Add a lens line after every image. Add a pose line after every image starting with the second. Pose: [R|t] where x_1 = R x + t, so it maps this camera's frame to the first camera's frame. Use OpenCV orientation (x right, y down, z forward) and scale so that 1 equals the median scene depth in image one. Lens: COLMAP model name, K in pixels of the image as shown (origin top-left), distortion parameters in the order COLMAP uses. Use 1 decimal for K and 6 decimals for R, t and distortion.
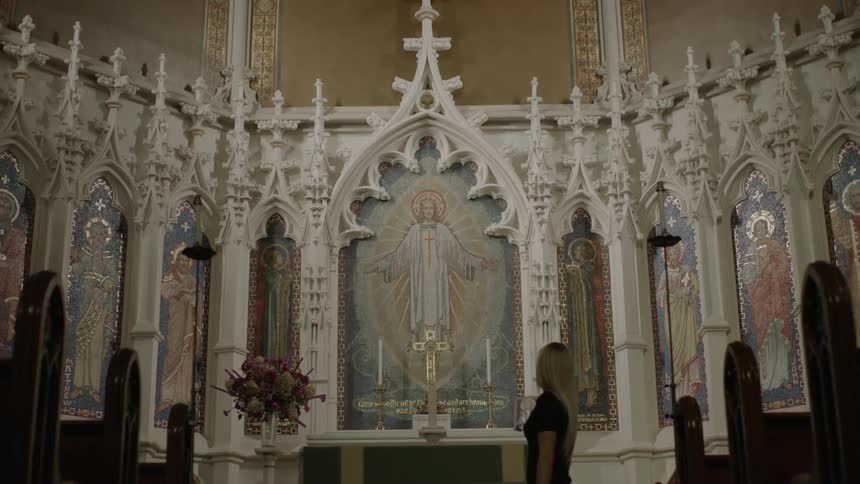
lens RADIAL K [[1251.9, 0, 431.0], [0, 1251.9, 241.6], [0, 0, 1]] dist [-0.089469, 0.000000]
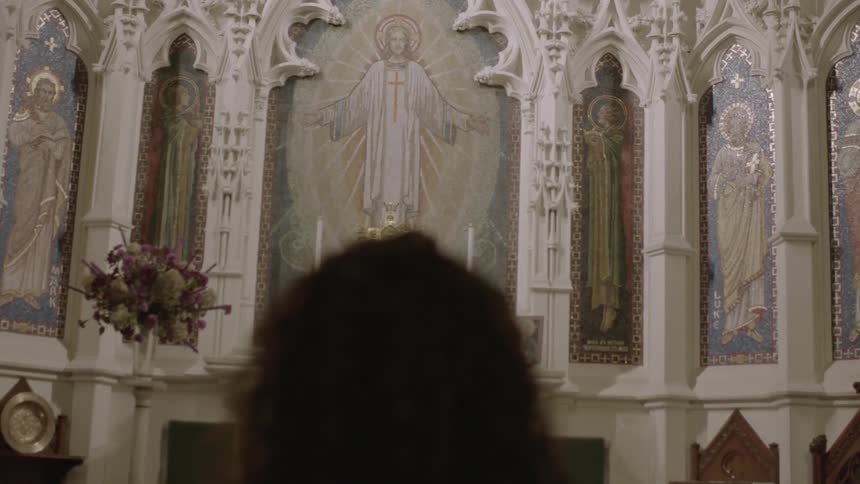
lens RADIAL K [[1251.9, 0, 428.6], [0, 1251.9, 243.1], [0, 0, 1]] dist [-0.089469, 0.000000]
pose [[0.997528, 0.058526, 0.038900, -0.005721], [-0.062725, 0.991109, 0.117337, 0.003787], [-0.031687, -0.119487, 0.992330, 0.288102]]
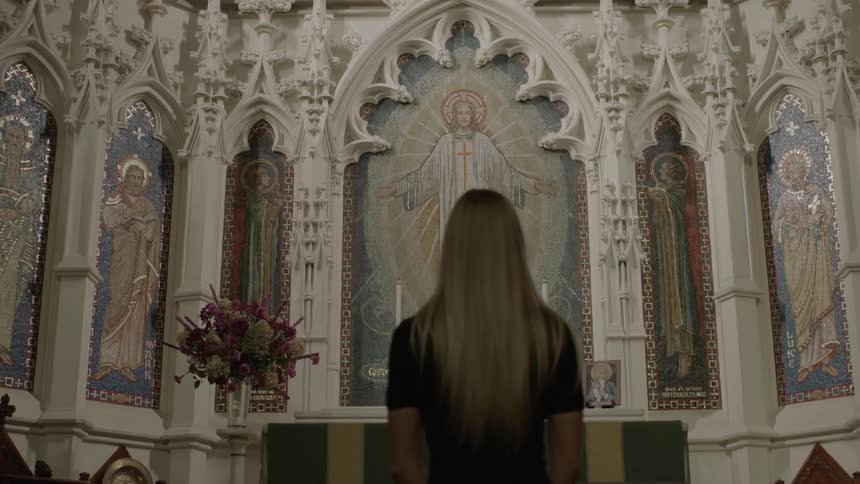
lens RADIAL K [[1251.9, 0, 425.0], [0, 1251.9, 241.8], [0, 0, 1]] dist [-0.089469, 0.000000]
pose [[0.999628, 0.003032, -0.027106, -0.004877], [-0.002816, 0.999964, 0.007992, 0.046293], [0.027129, -0.007912, 0.999601, 0.257385]]
